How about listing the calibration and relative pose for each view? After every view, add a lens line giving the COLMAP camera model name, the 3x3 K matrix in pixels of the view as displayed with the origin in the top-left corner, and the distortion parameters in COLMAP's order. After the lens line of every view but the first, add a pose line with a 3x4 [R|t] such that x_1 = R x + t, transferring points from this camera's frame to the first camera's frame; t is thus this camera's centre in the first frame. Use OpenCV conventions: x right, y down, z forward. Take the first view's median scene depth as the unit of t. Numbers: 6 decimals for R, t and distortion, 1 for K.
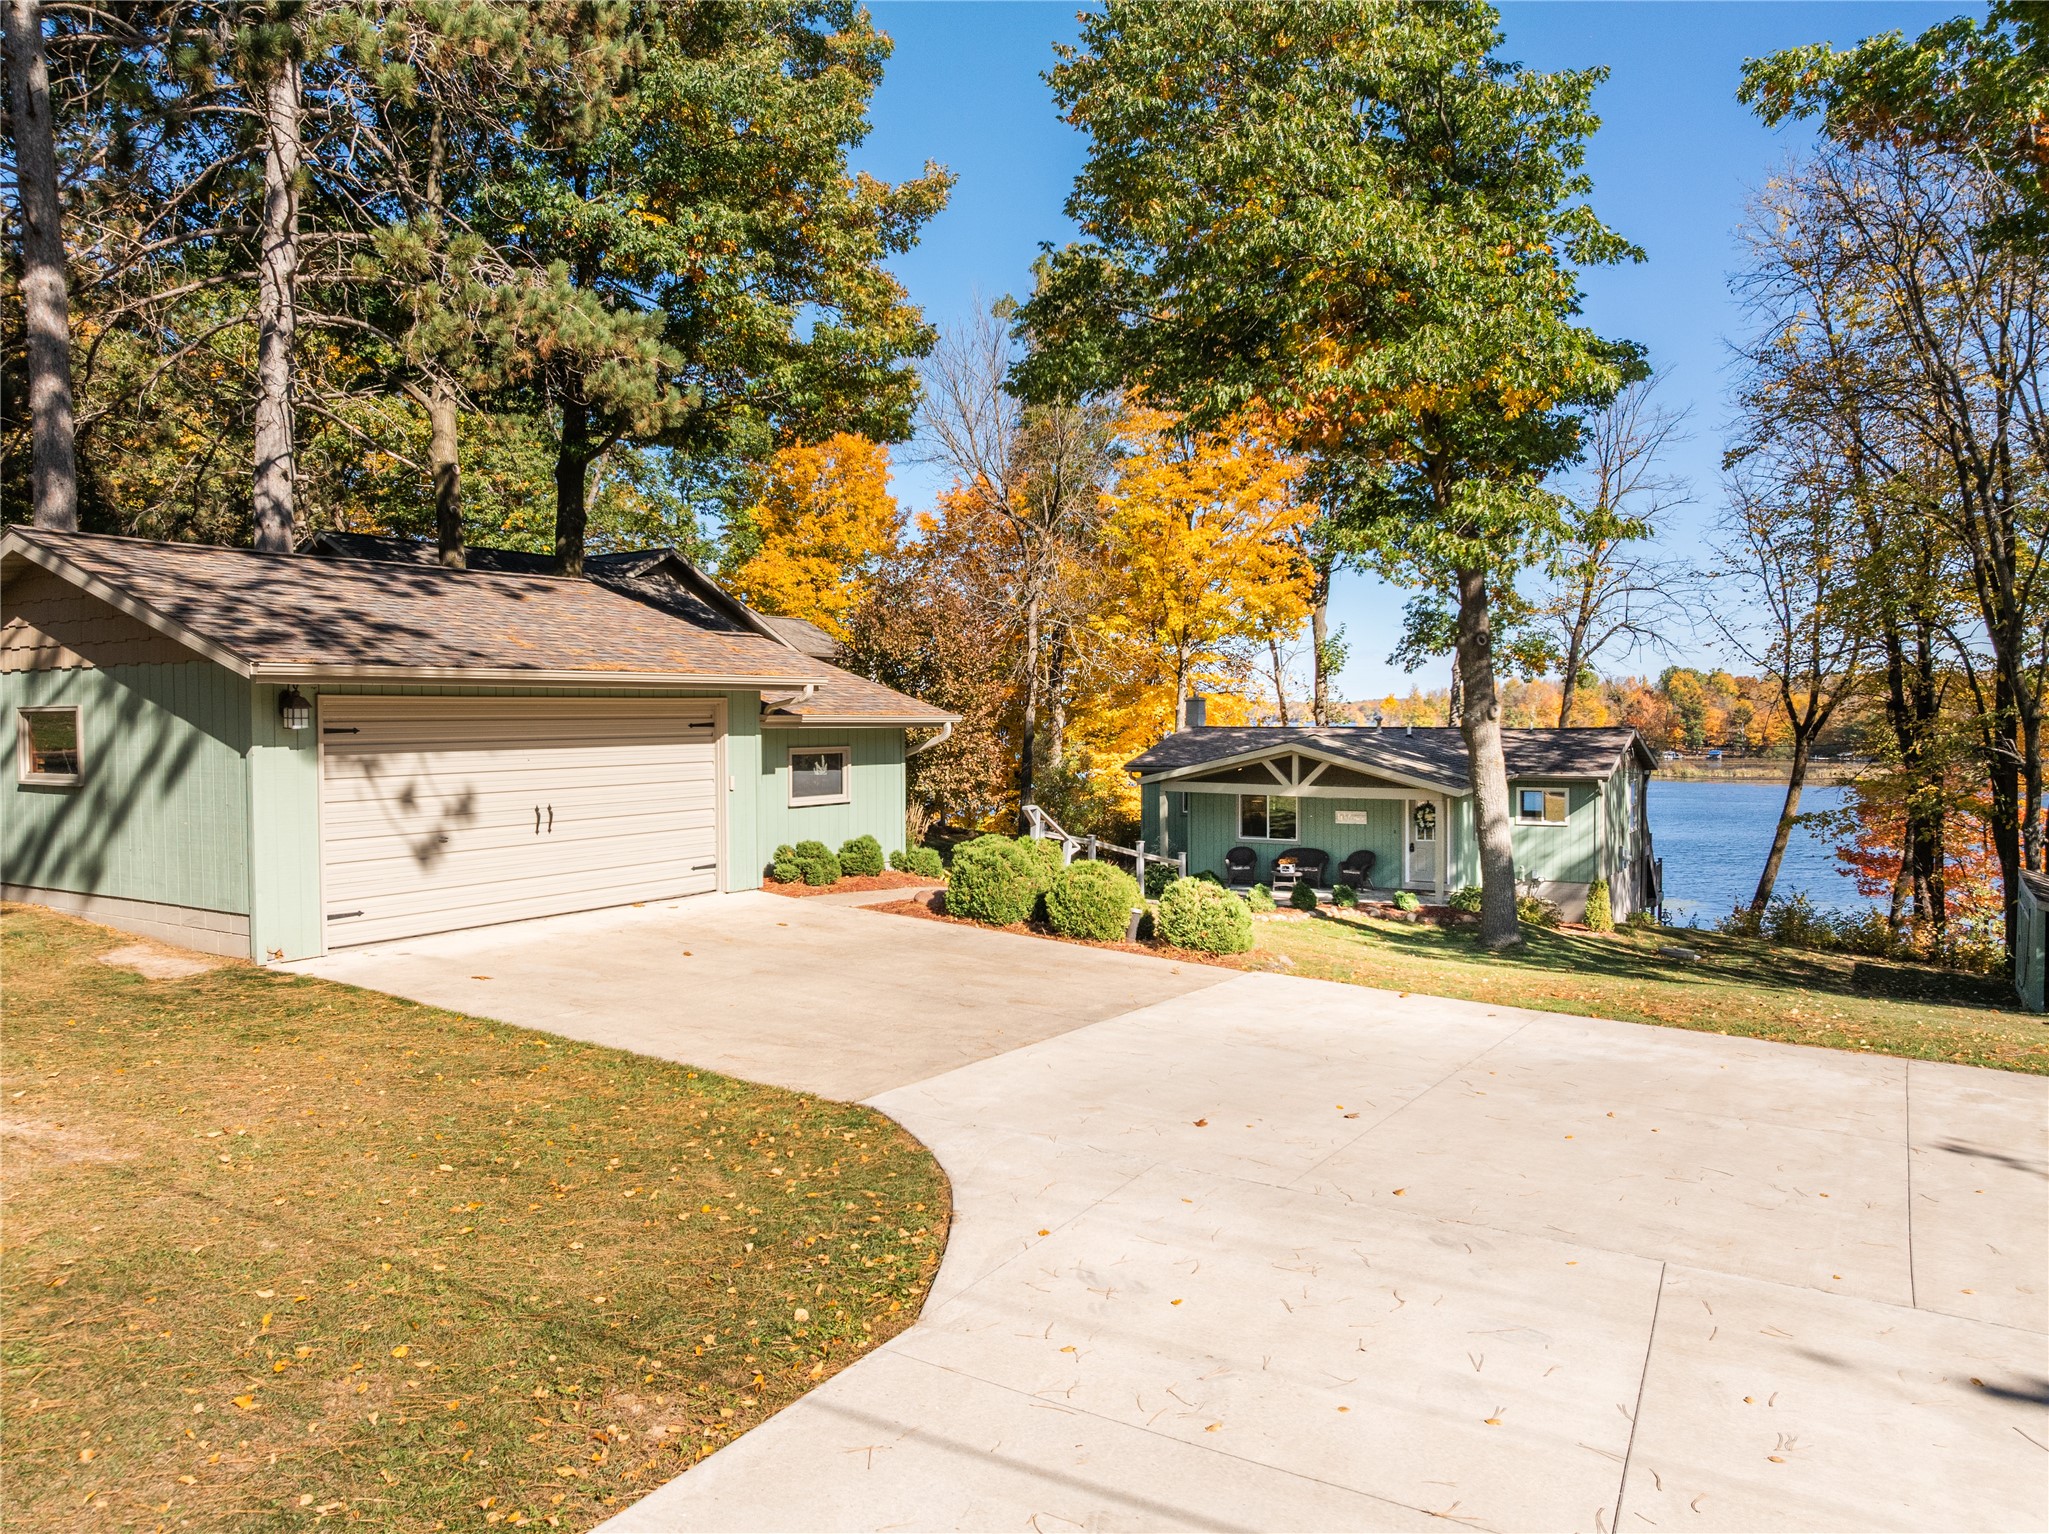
lens RADIAL K [[1435.6, 0, 1024.5], [0, 1435.6, 767.0], [0, 0, 1]] dist [-0.038657, 0.000564]
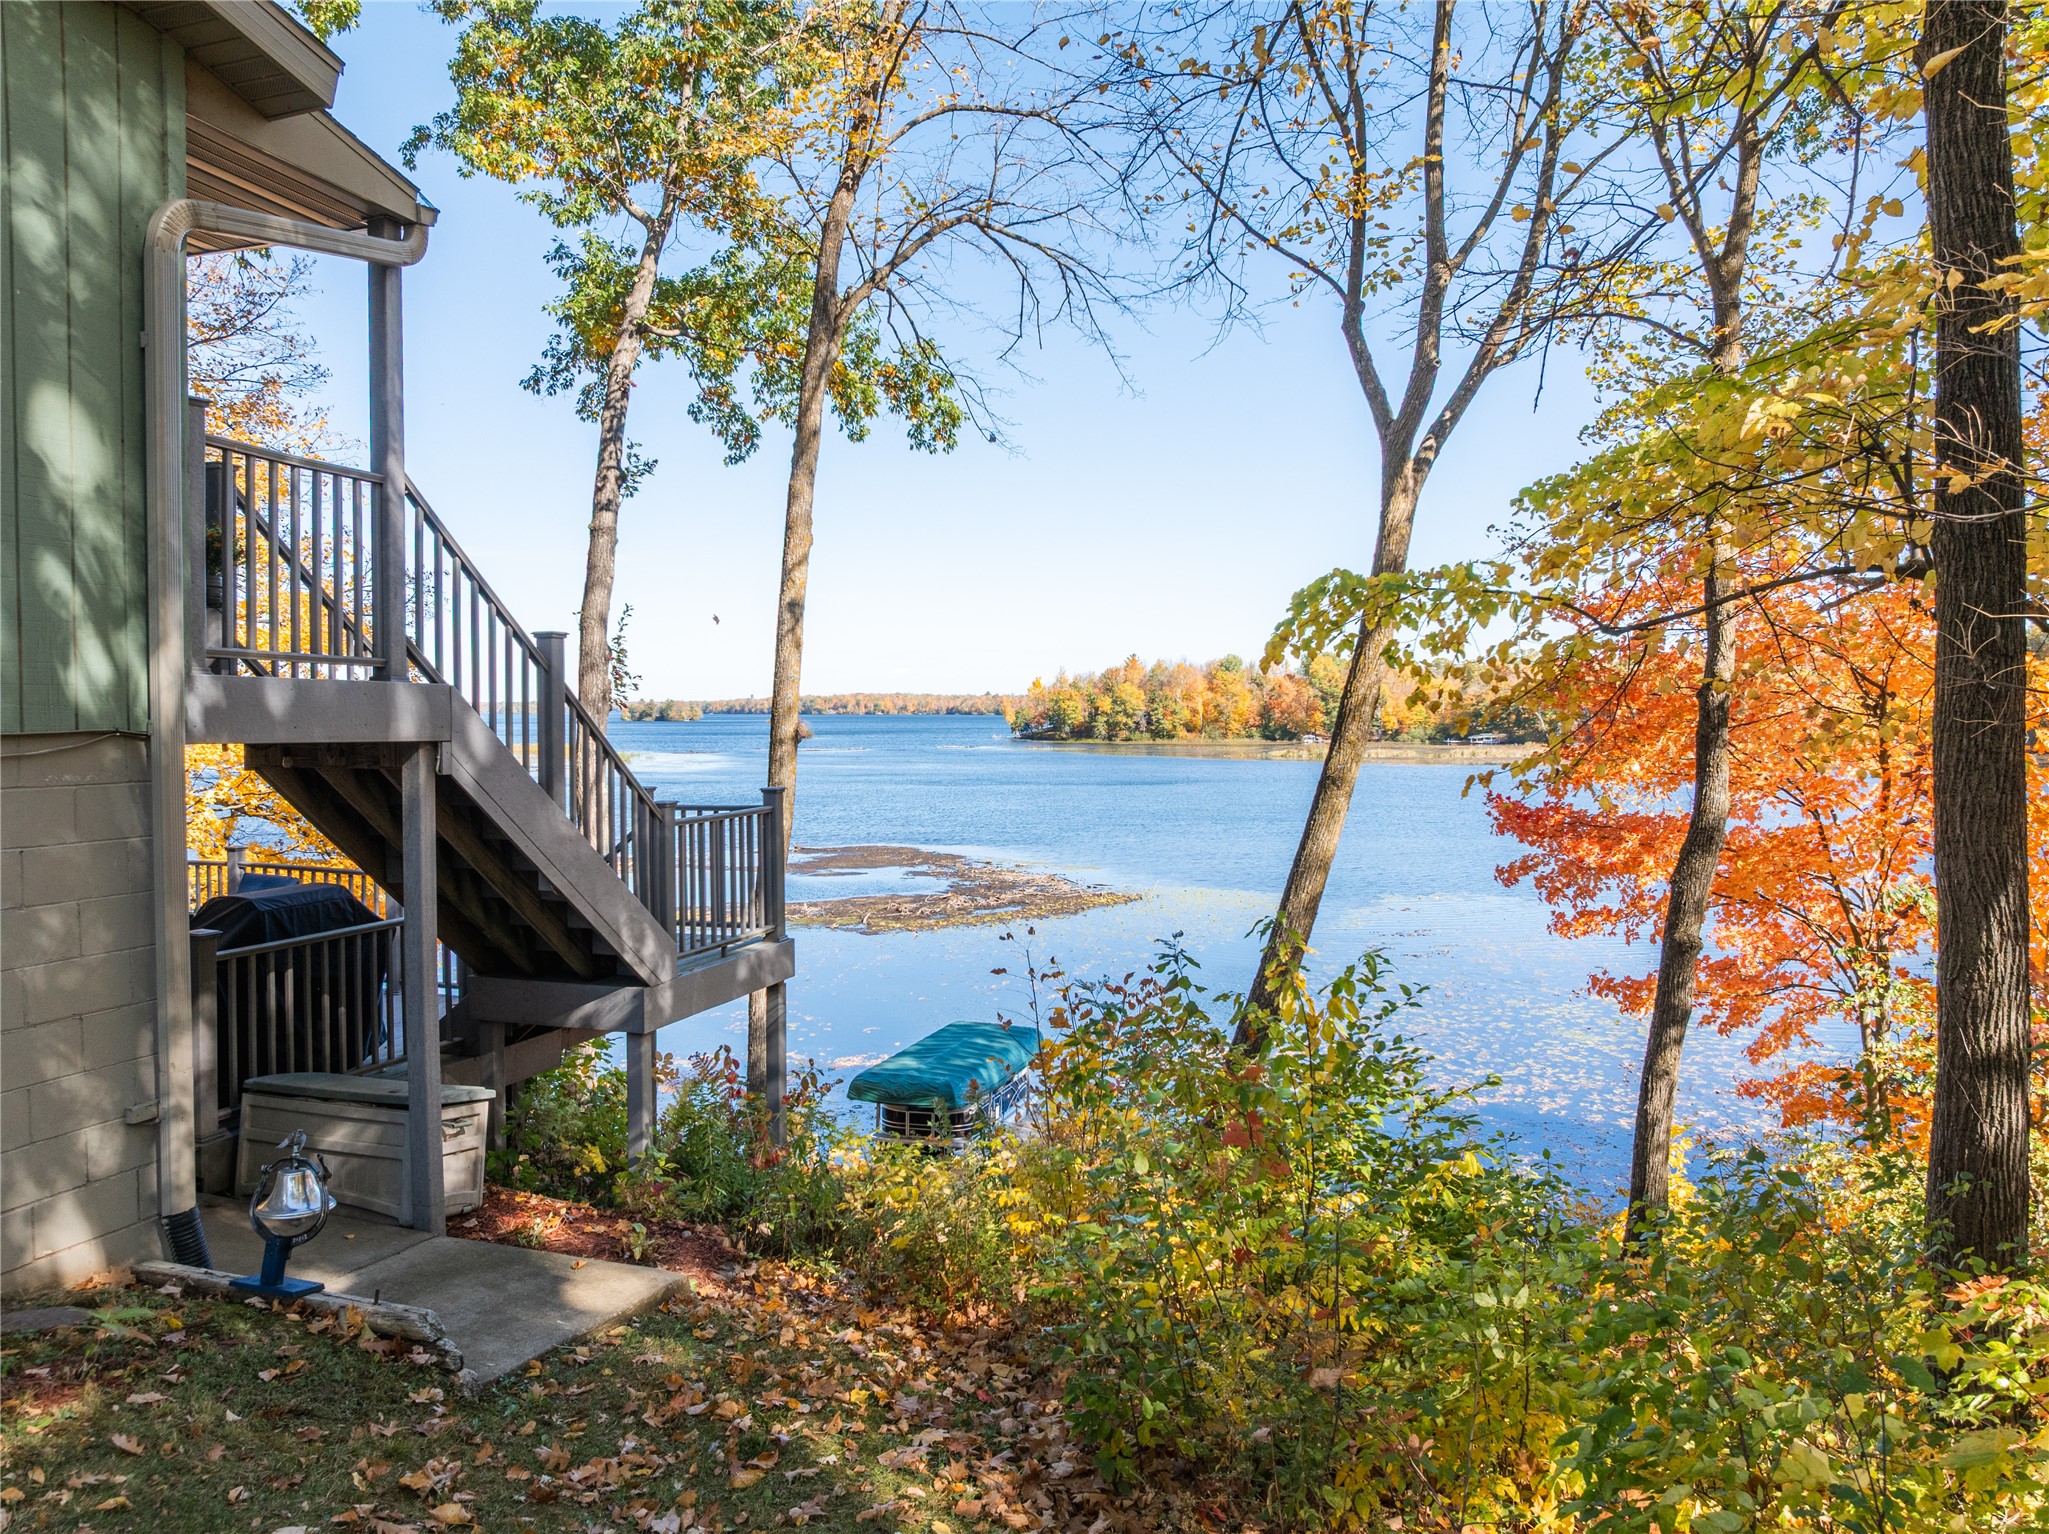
lens RADIAL K [[1427.0, 0, 1018.2], [0, 1427.0, 745.4], [0, 0, 1]] dist [-0.006256, -0.001138]
pose [[0.976799, -0.002237, 0.214144, 0.895356], [0.004804, 0.999923, -0.011468, 0.123256], [-0.214102, 0.012231, 0.976735, 1.593347]]
